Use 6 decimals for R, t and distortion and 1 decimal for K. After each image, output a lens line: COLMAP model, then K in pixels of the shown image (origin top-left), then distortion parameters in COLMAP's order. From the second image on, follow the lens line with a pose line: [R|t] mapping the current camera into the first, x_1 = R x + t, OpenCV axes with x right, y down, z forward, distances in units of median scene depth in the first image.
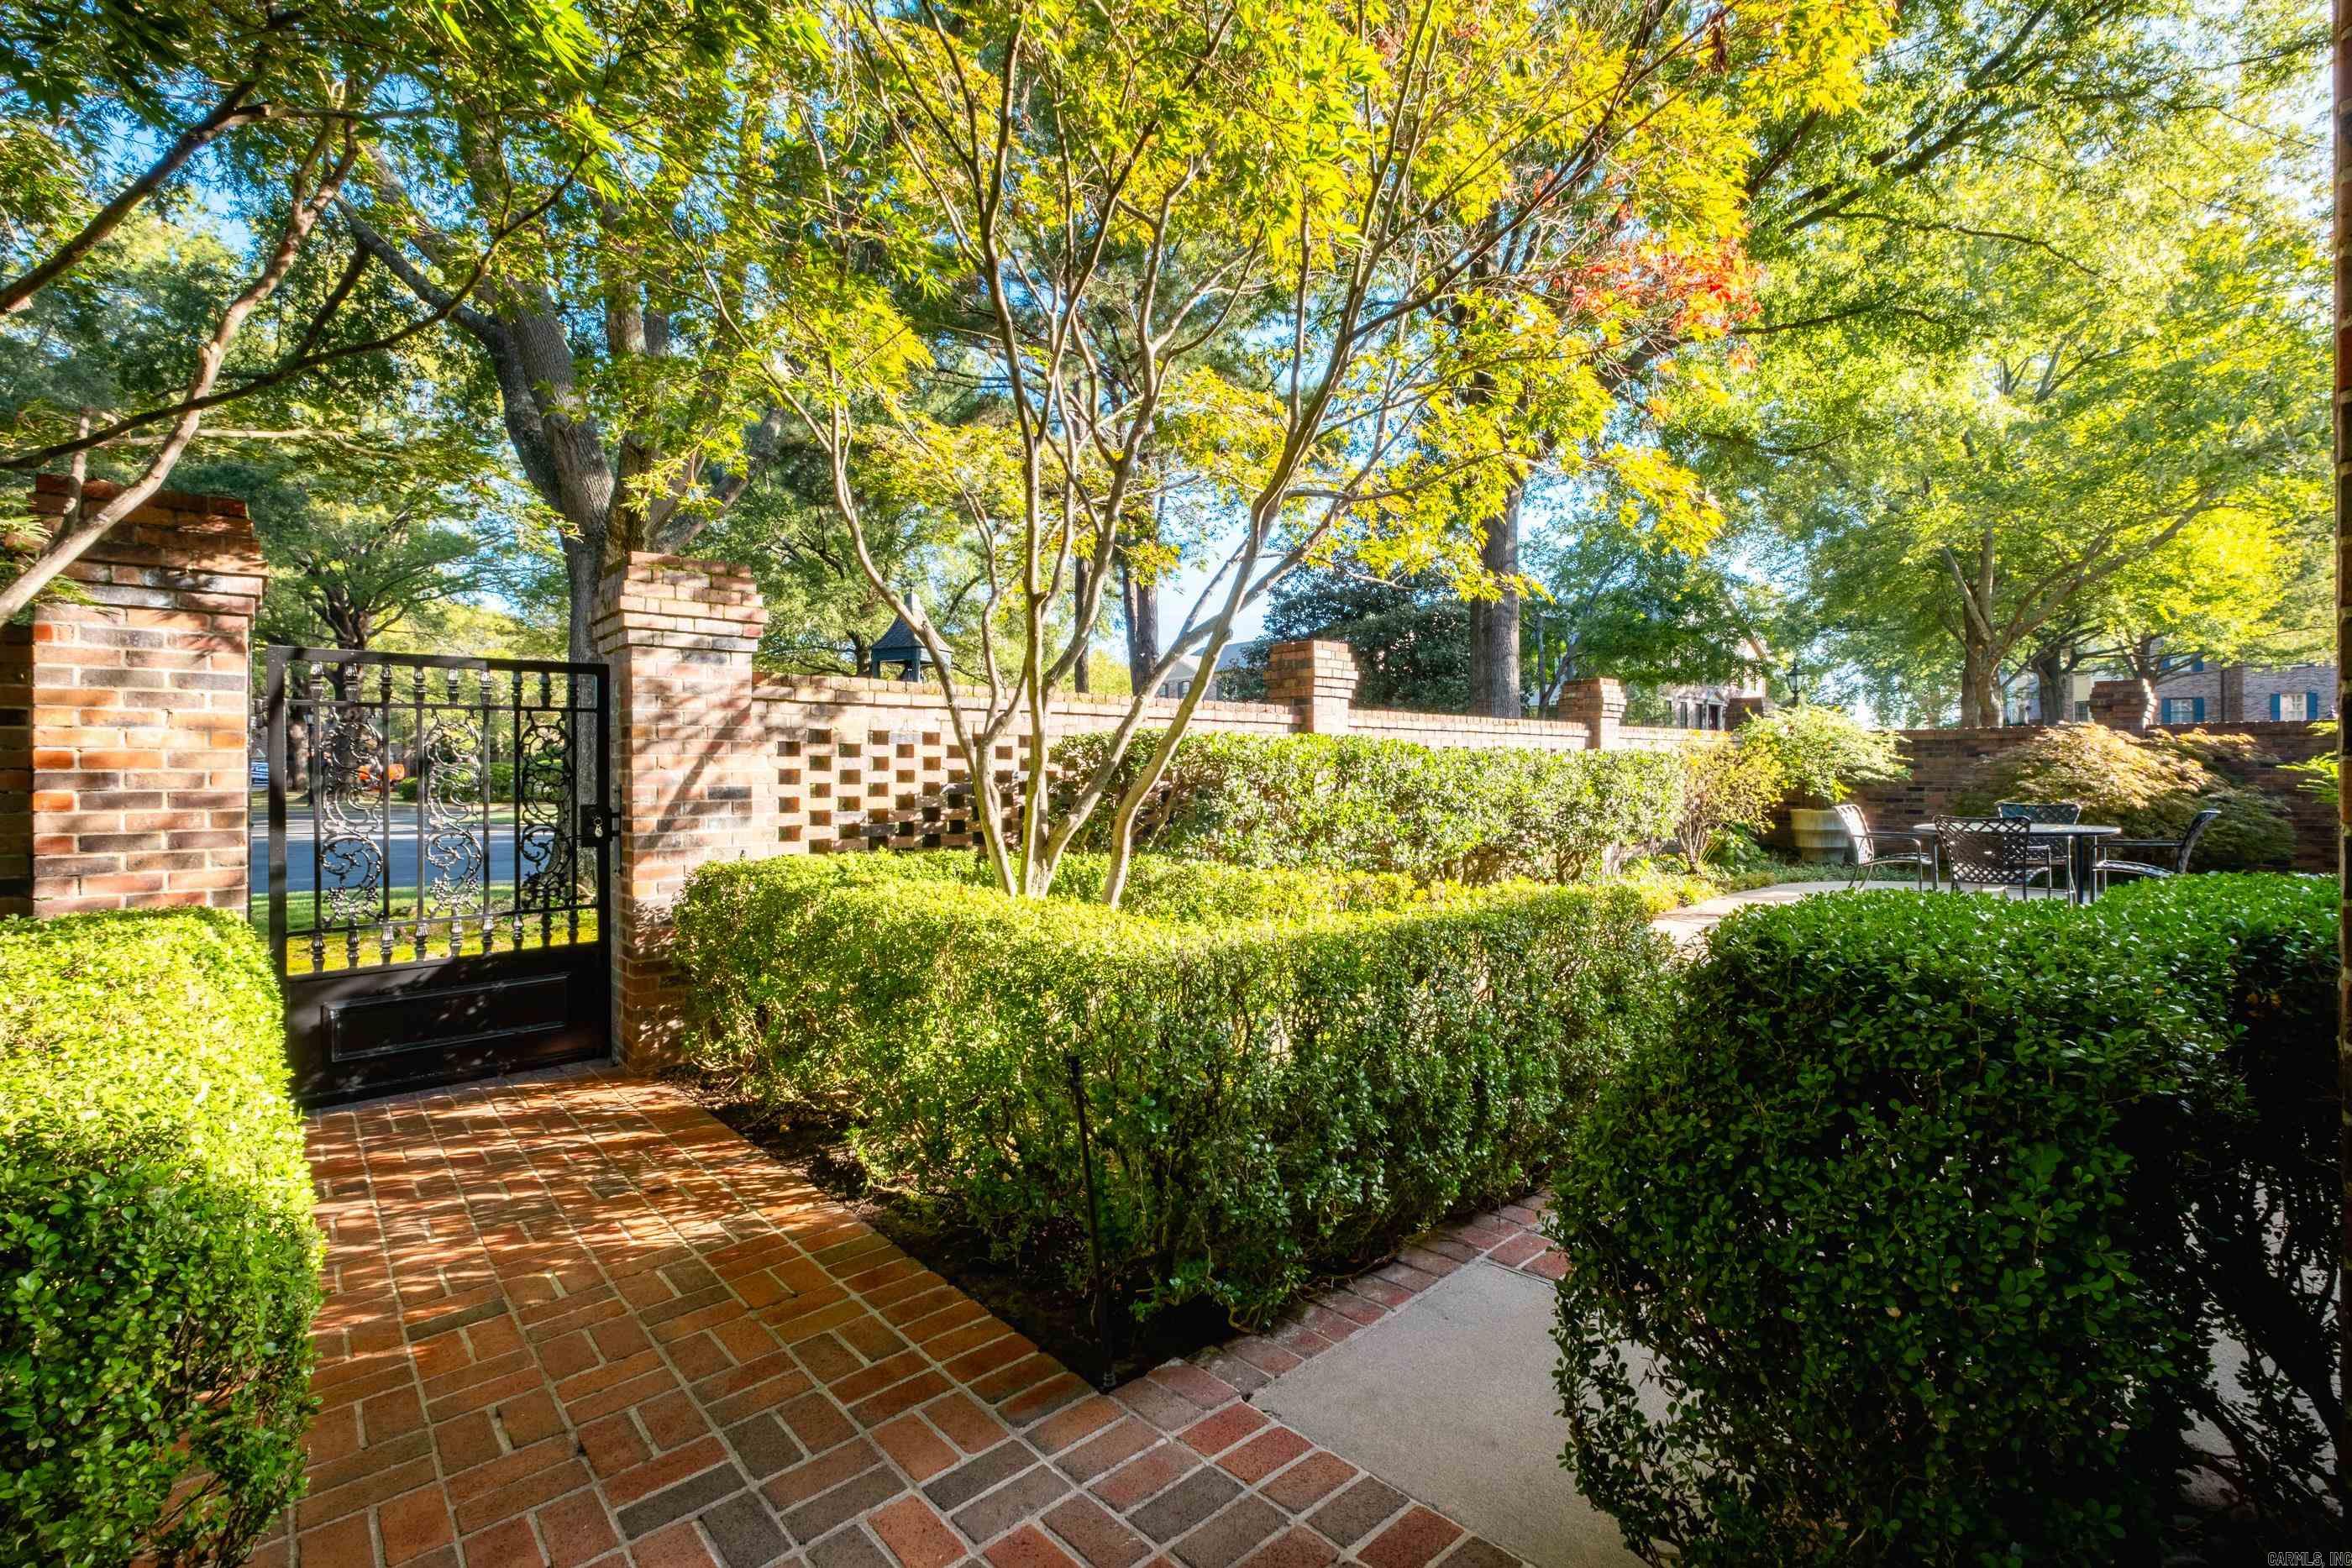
lens RADIAL K [[1026.5, 0, 1167.0], [0, 1026.5, 767.8], [0, 0, 1]] dist [0.005928, -0.002756]
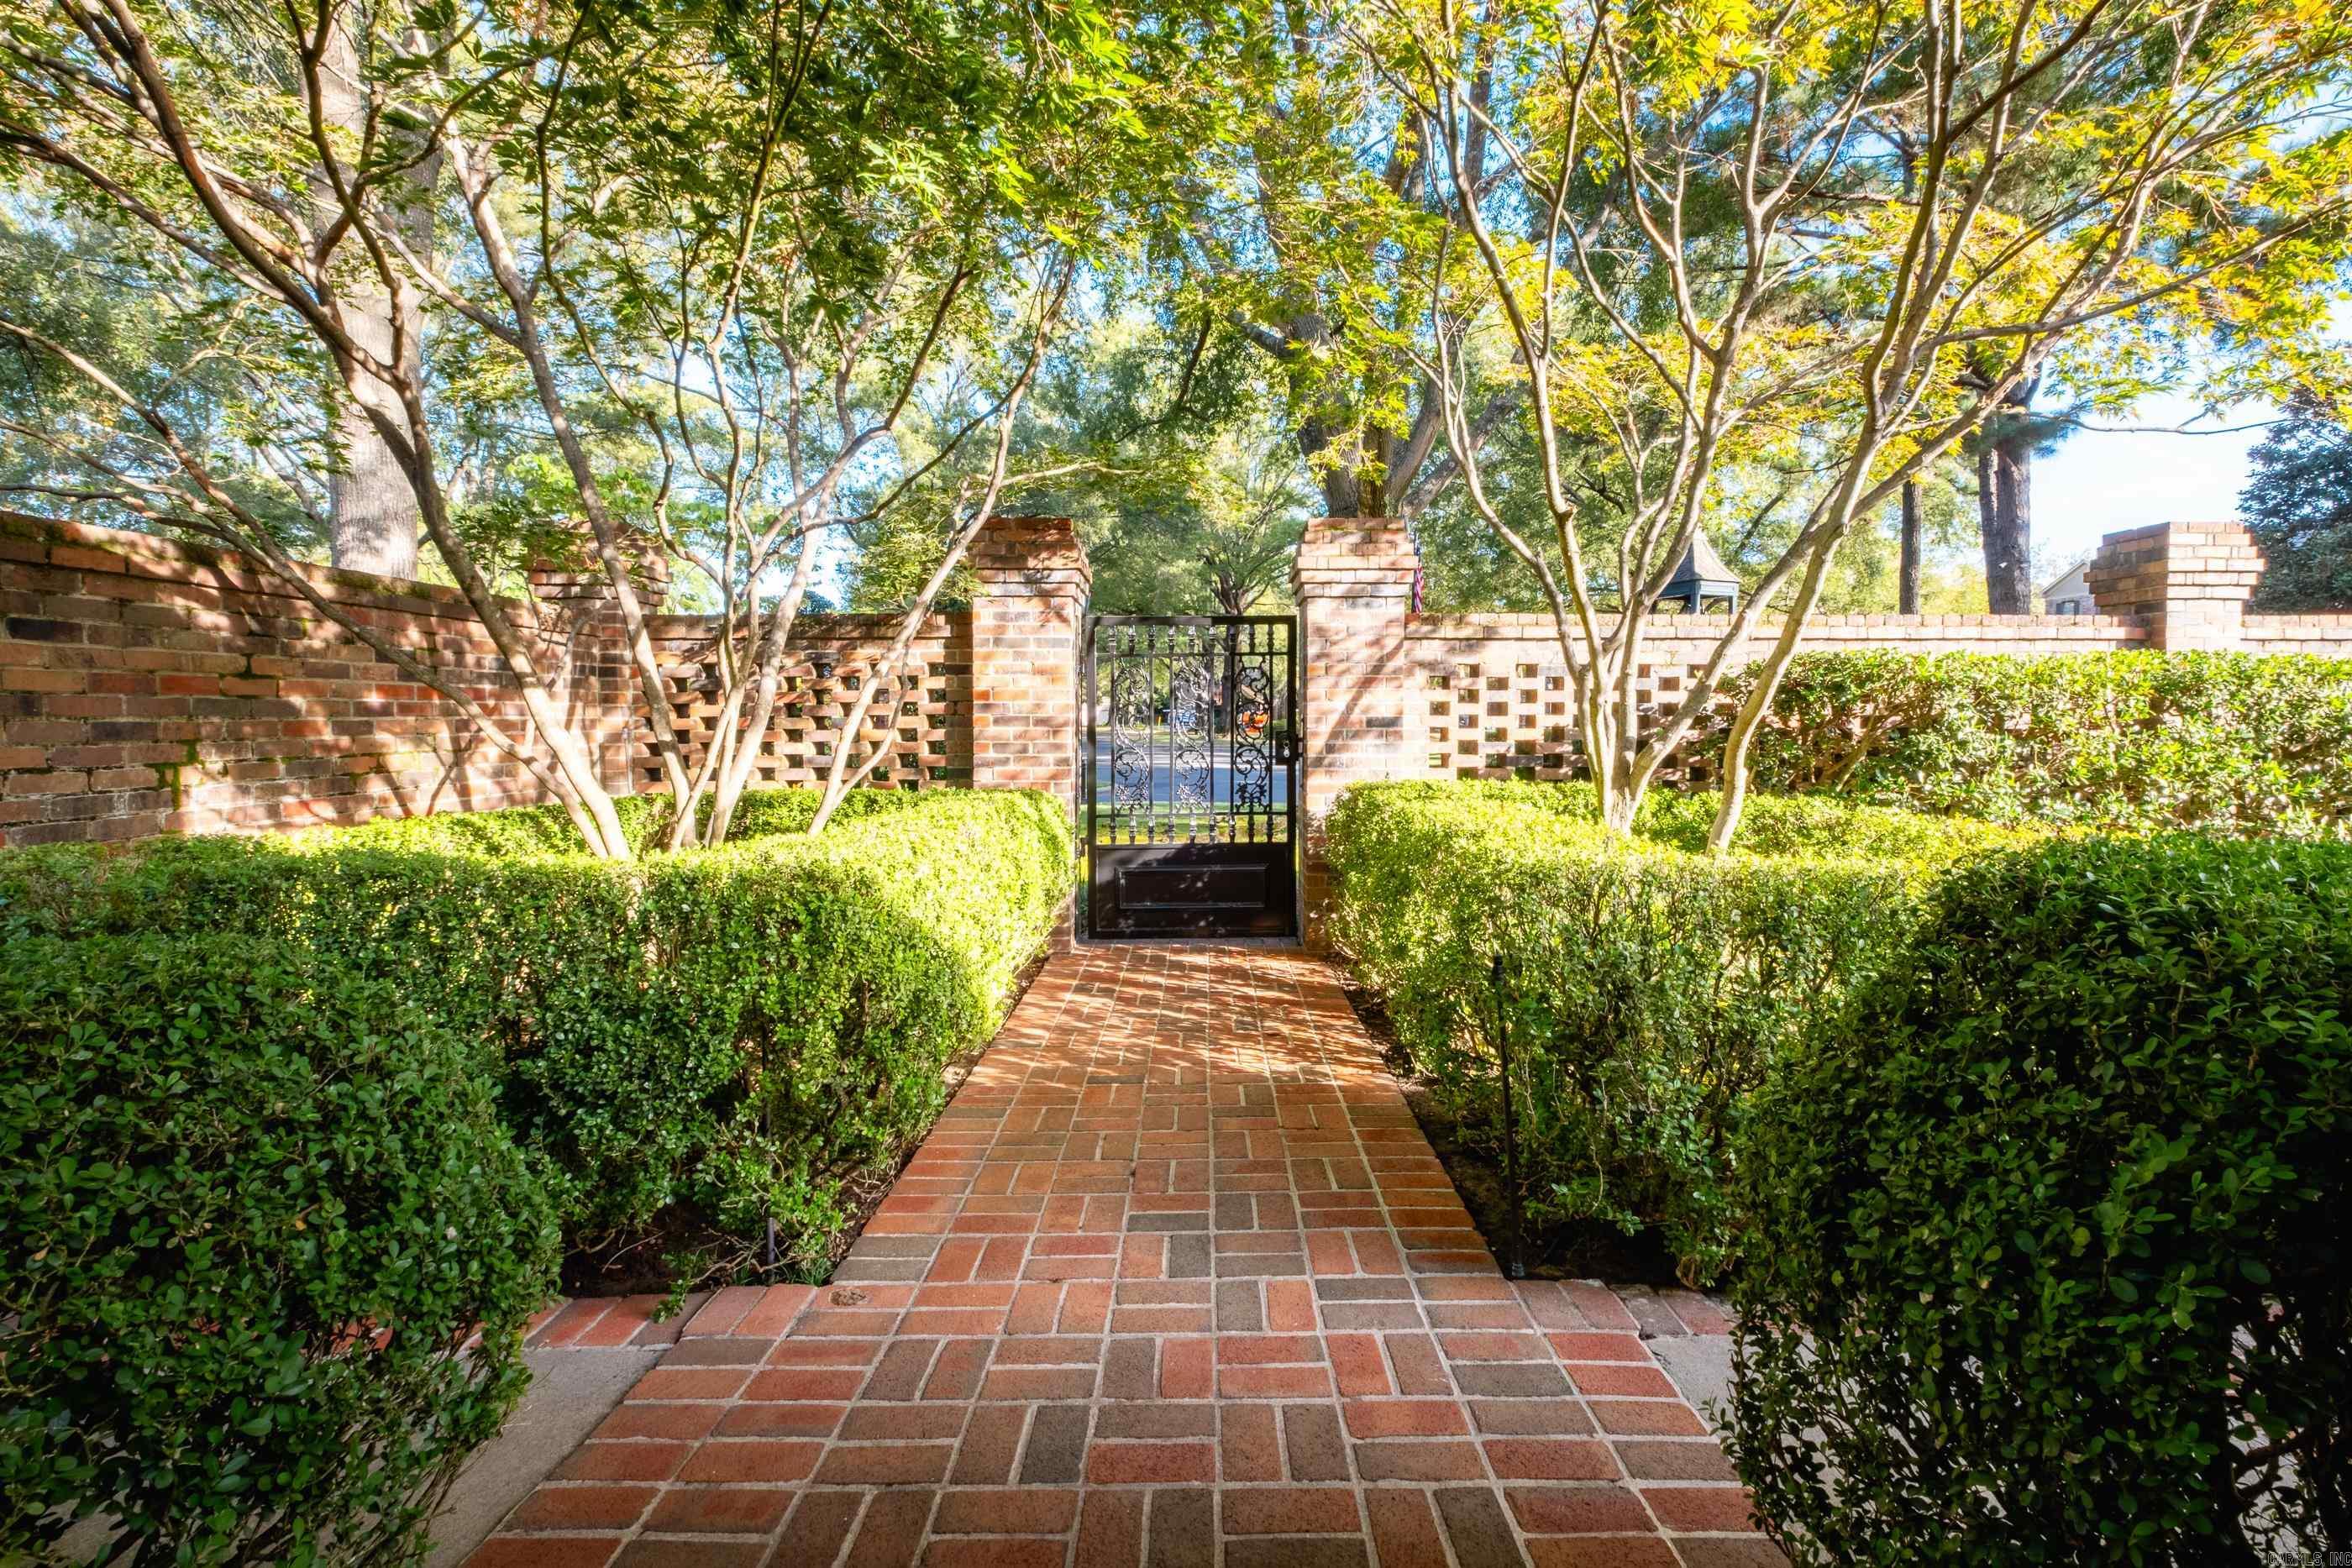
lens RADIAL K [[1026.5, 0, 1178.1], [0, 1026.5, 734.3], [0, 0, 1]] dist [0.005928, -0.002756]
pose [[0.748603, 0.014690, -0.662856, 0.159916], [-0.001143, 0.999782, 0.020866, 0.015350], [0.663018, -0.014863, 0.748456, 0.003019]]
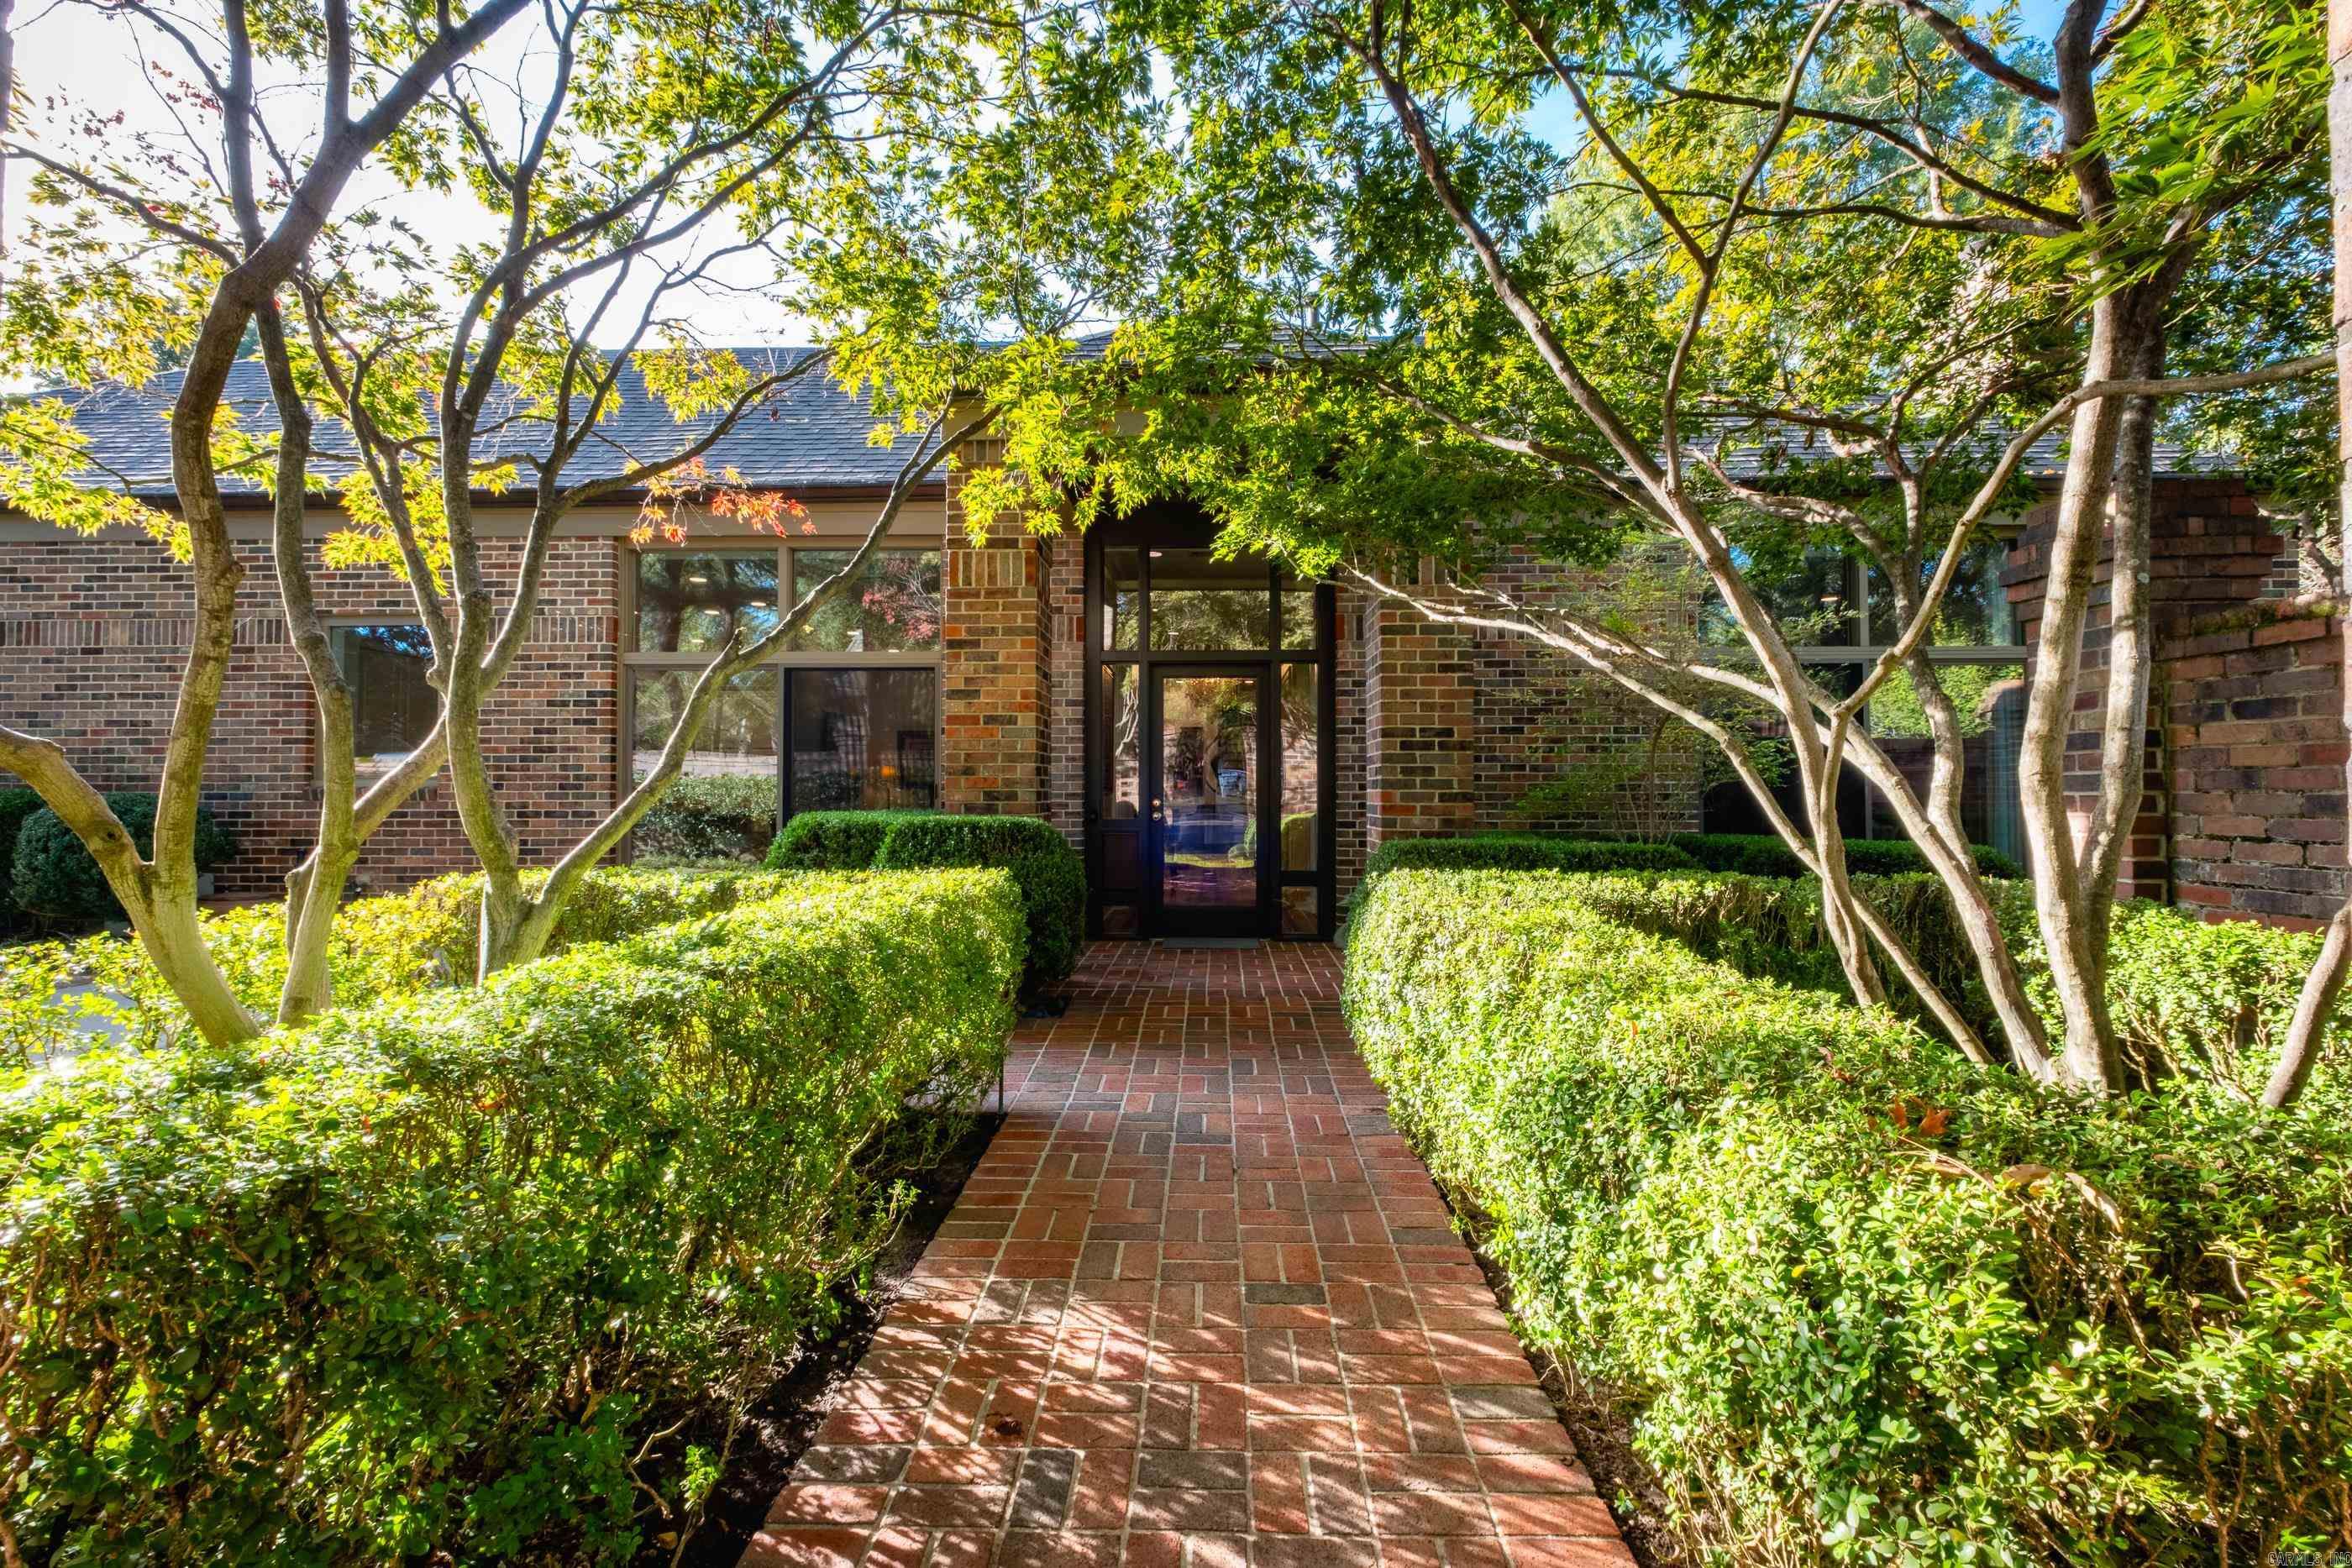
lens RADIAL K [[1026.5, 0, 1163.7], [0, 1026.5, 789.3], [0, 0, 1]] dist [0.005928, -0.002756]
pose [[-0.737811, 0.001871, 0.675005, -0.647858], [-0.002606, 0.999981, -0.005620, 0.023445], [-0.675002, -0.005905, -0.737792, 0.933798]]
